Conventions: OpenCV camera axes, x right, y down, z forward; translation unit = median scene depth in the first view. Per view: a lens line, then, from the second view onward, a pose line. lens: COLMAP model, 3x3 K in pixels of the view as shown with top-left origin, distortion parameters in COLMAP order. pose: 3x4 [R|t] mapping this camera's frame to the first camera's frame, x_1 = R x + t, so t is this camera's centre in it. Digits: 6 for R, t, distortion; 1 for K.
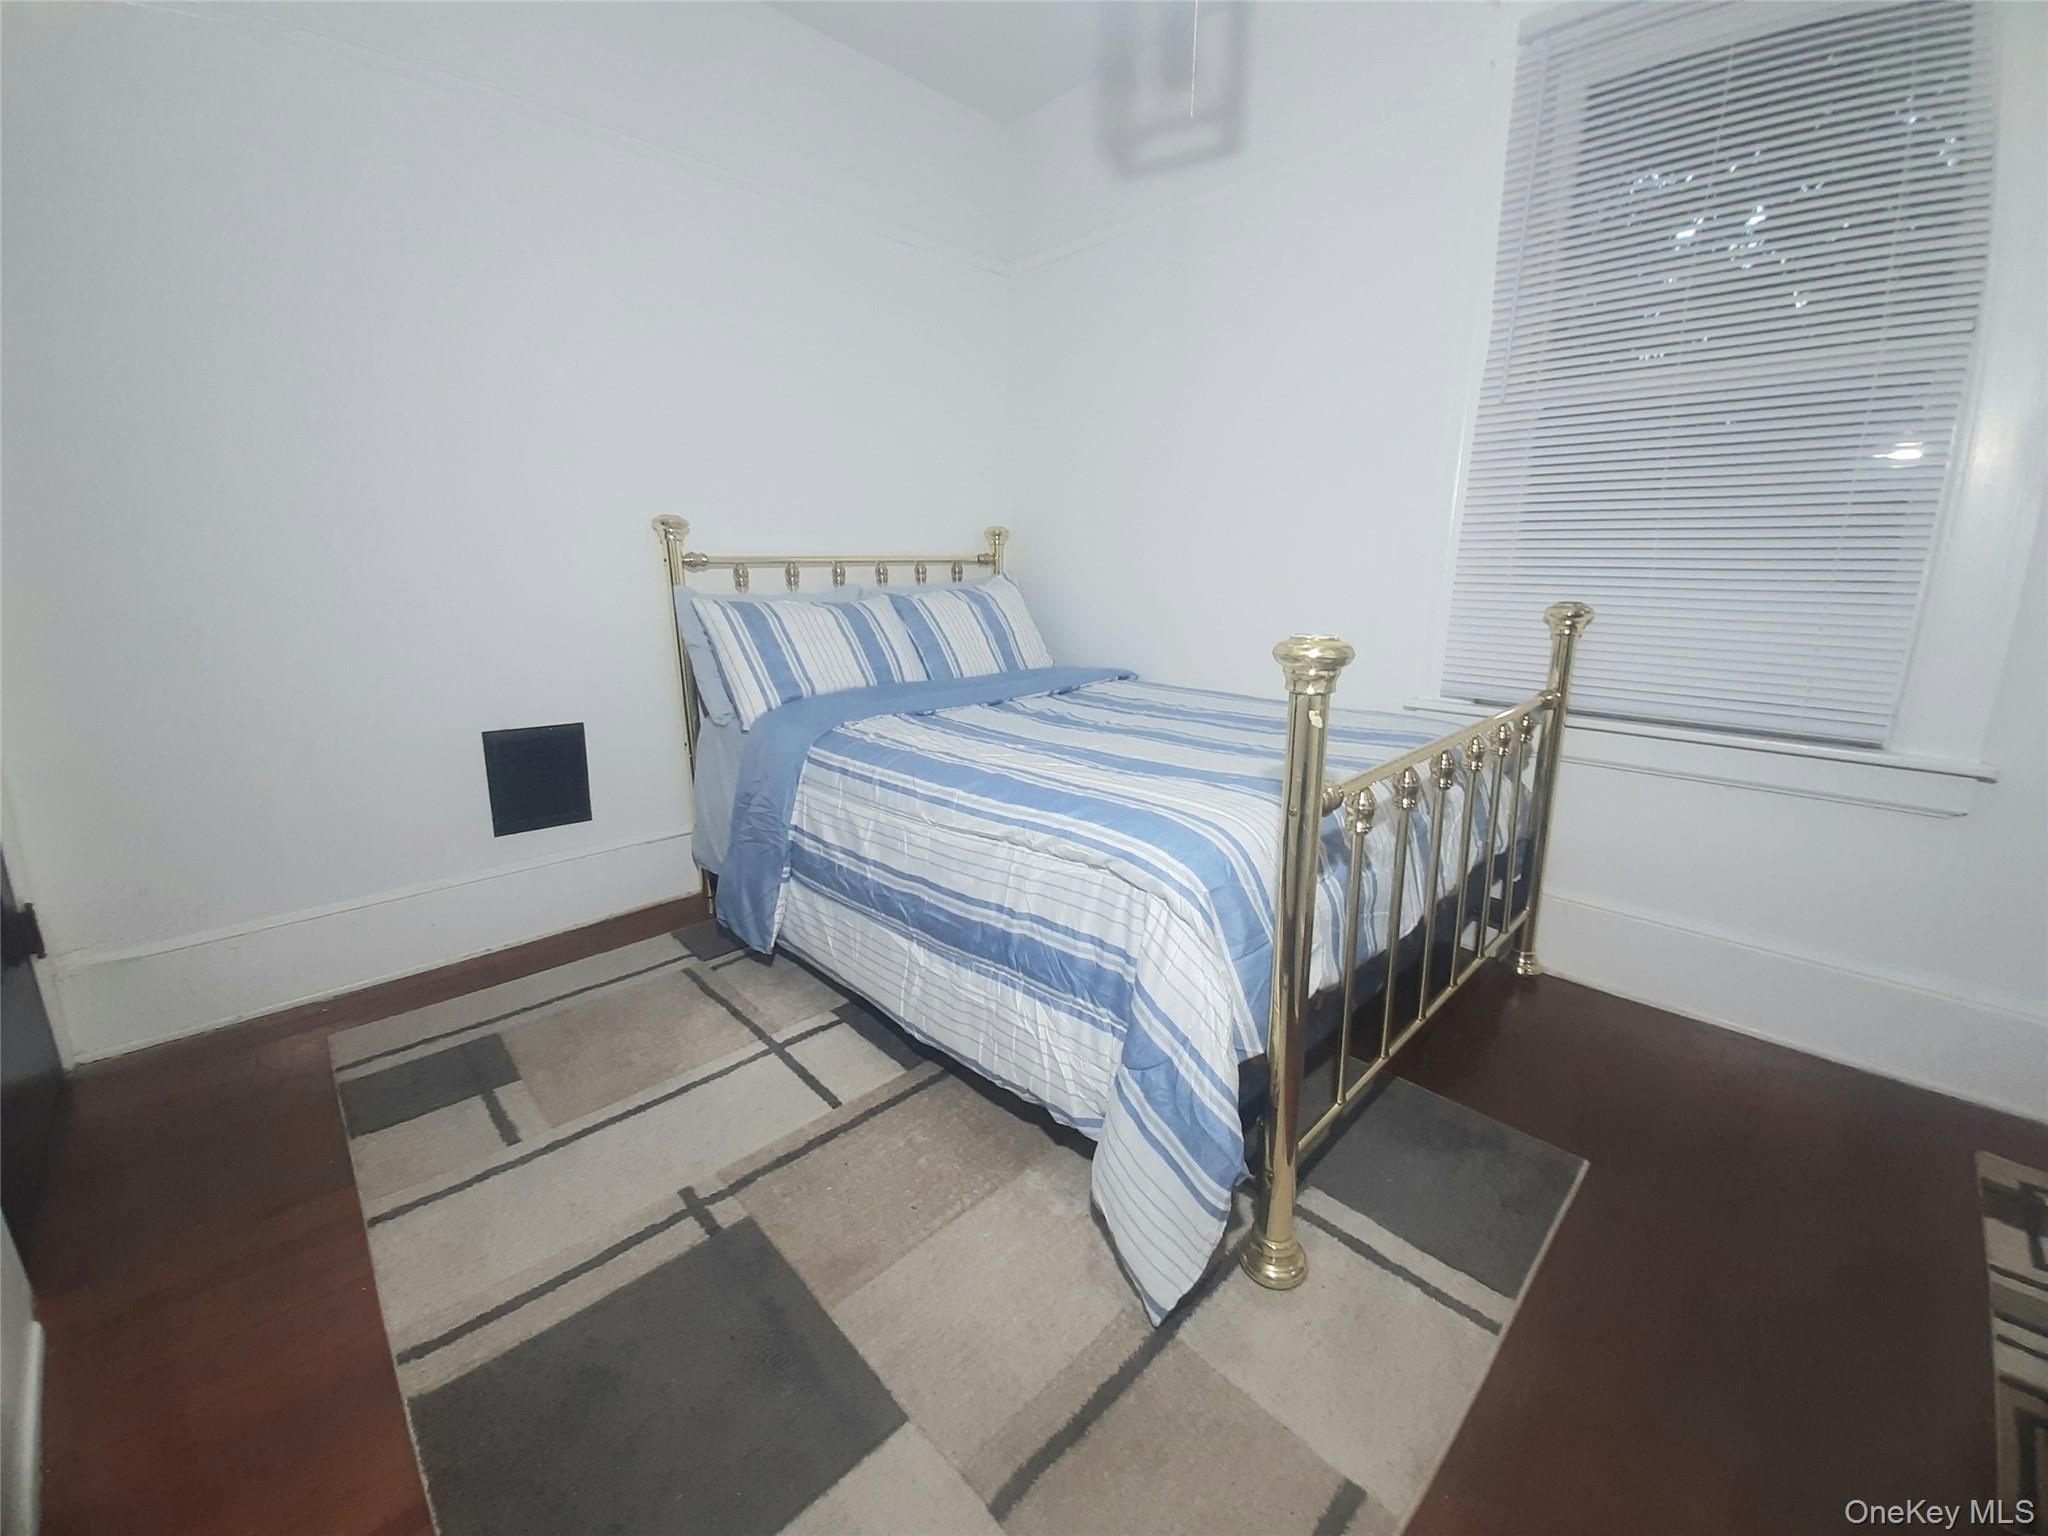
lens RADIAL K [[781.9, 0, 1024.0], [0, 781.9, 768.0], [0, 0, 1]] dist [0.001633, -0.014408]
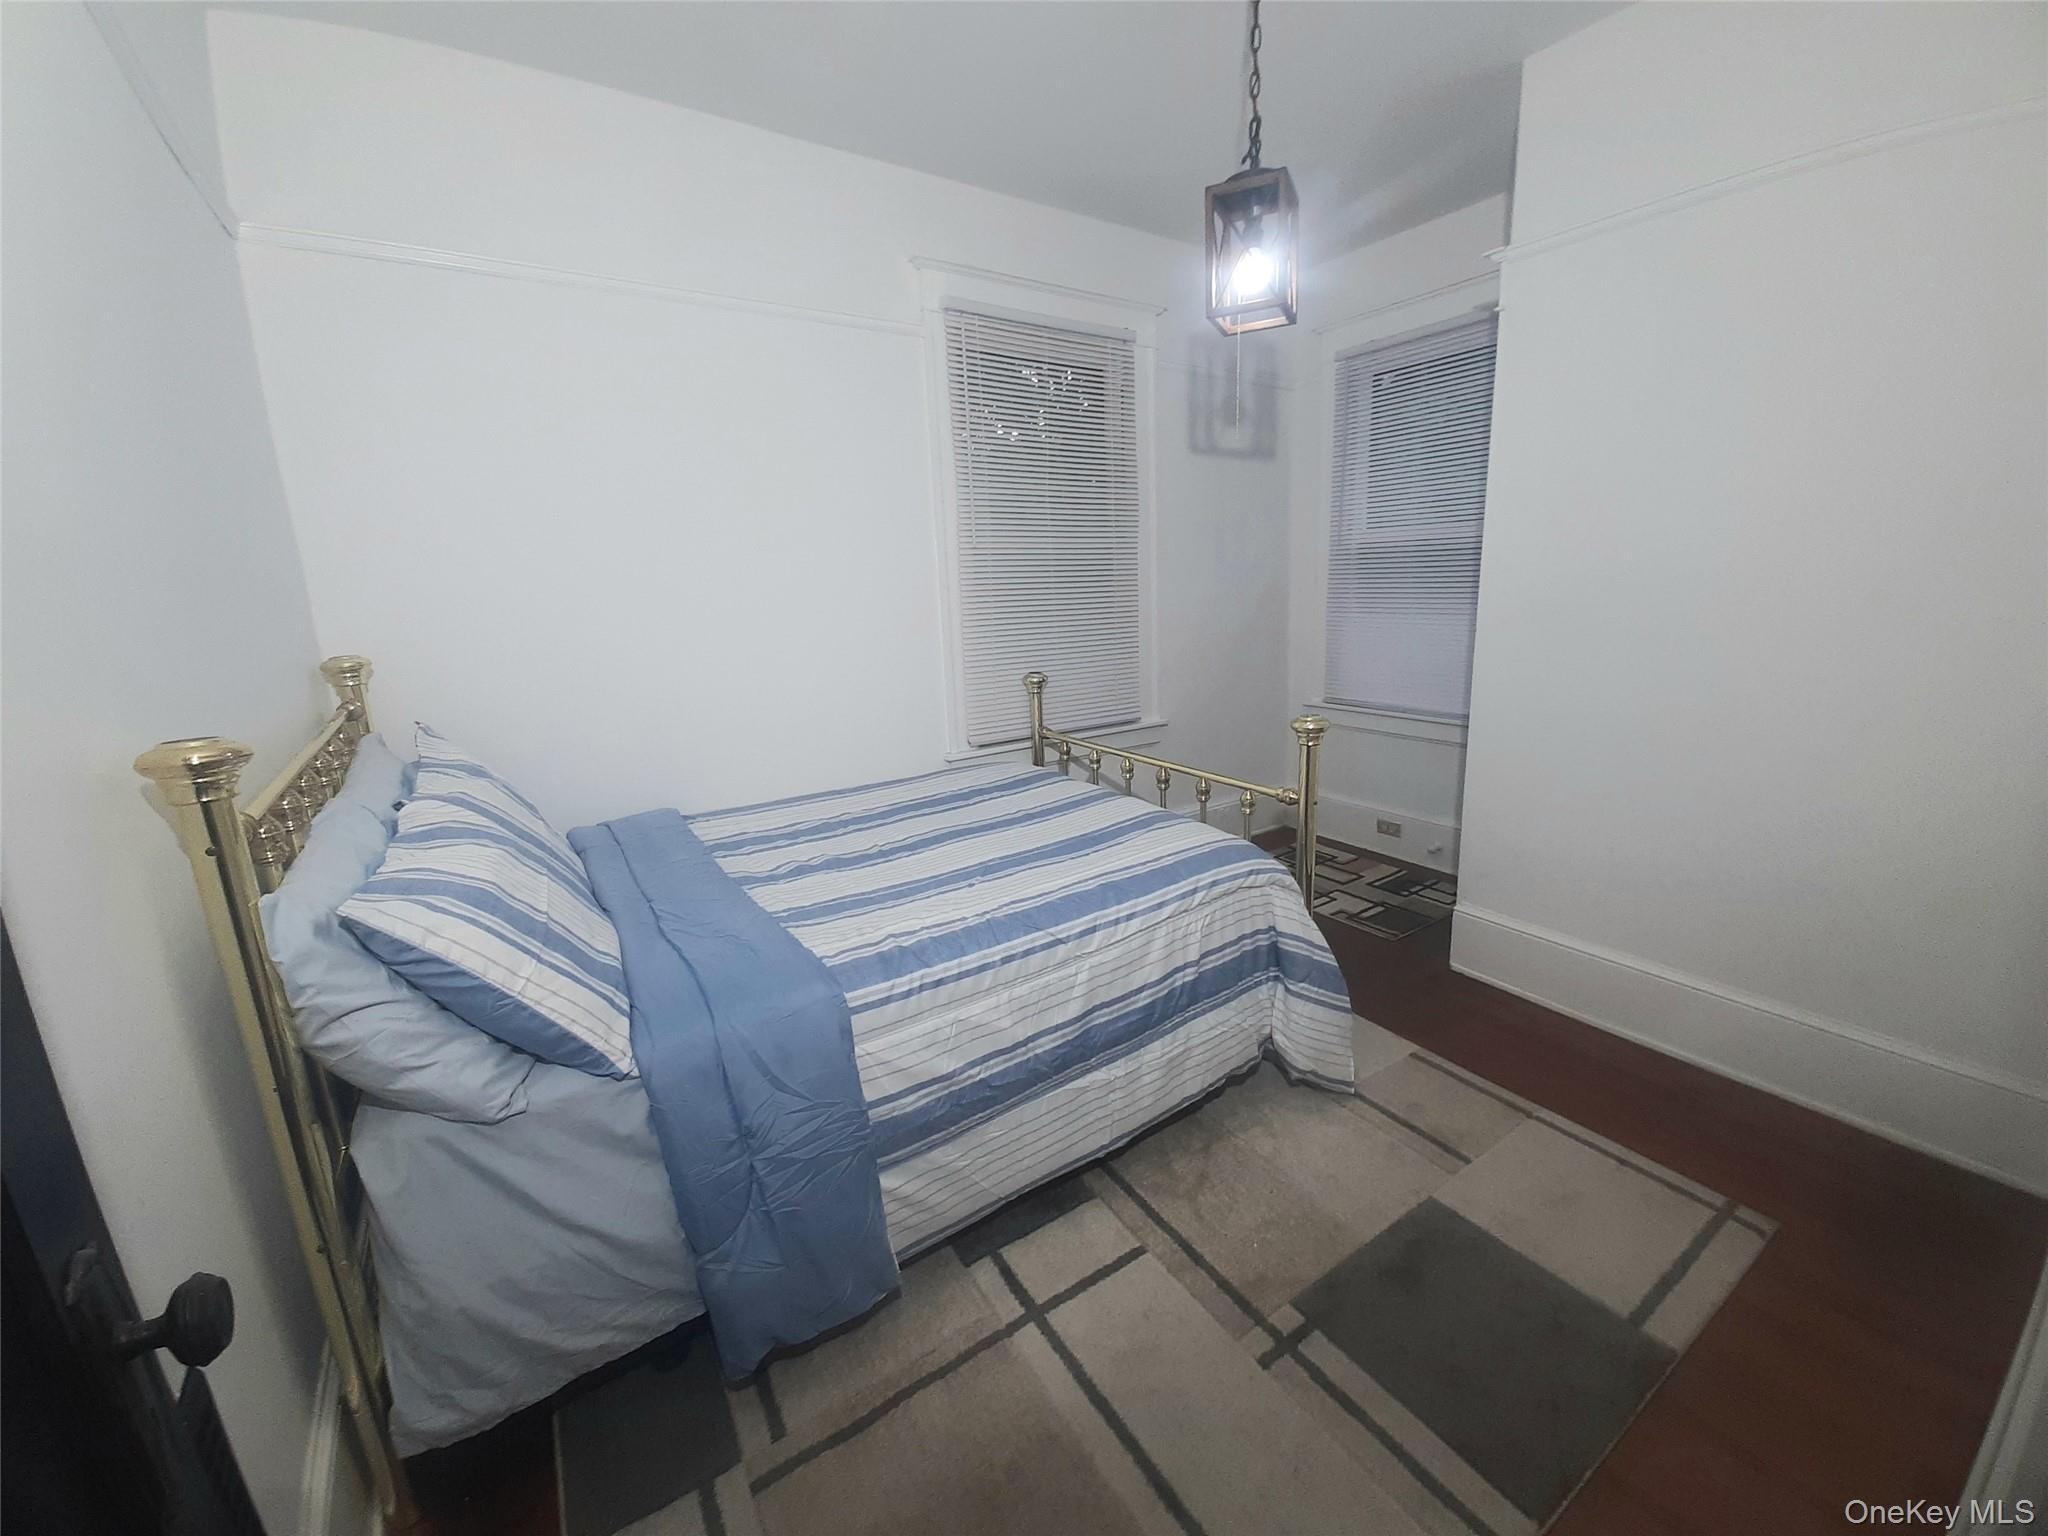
lens RADIAL K [[808.7, 0, 1045.4], [0, 808.7, 761.9], [0, 0, 1]] dist [0.011805, -0.016877]
pose [[0.187110, -0.234507, 0.953937, -1.064323], [0.281150, 0.943250, 0.176734, -0.369735], [-0.941246, 0.235131, 0.242423, 0.679401]]
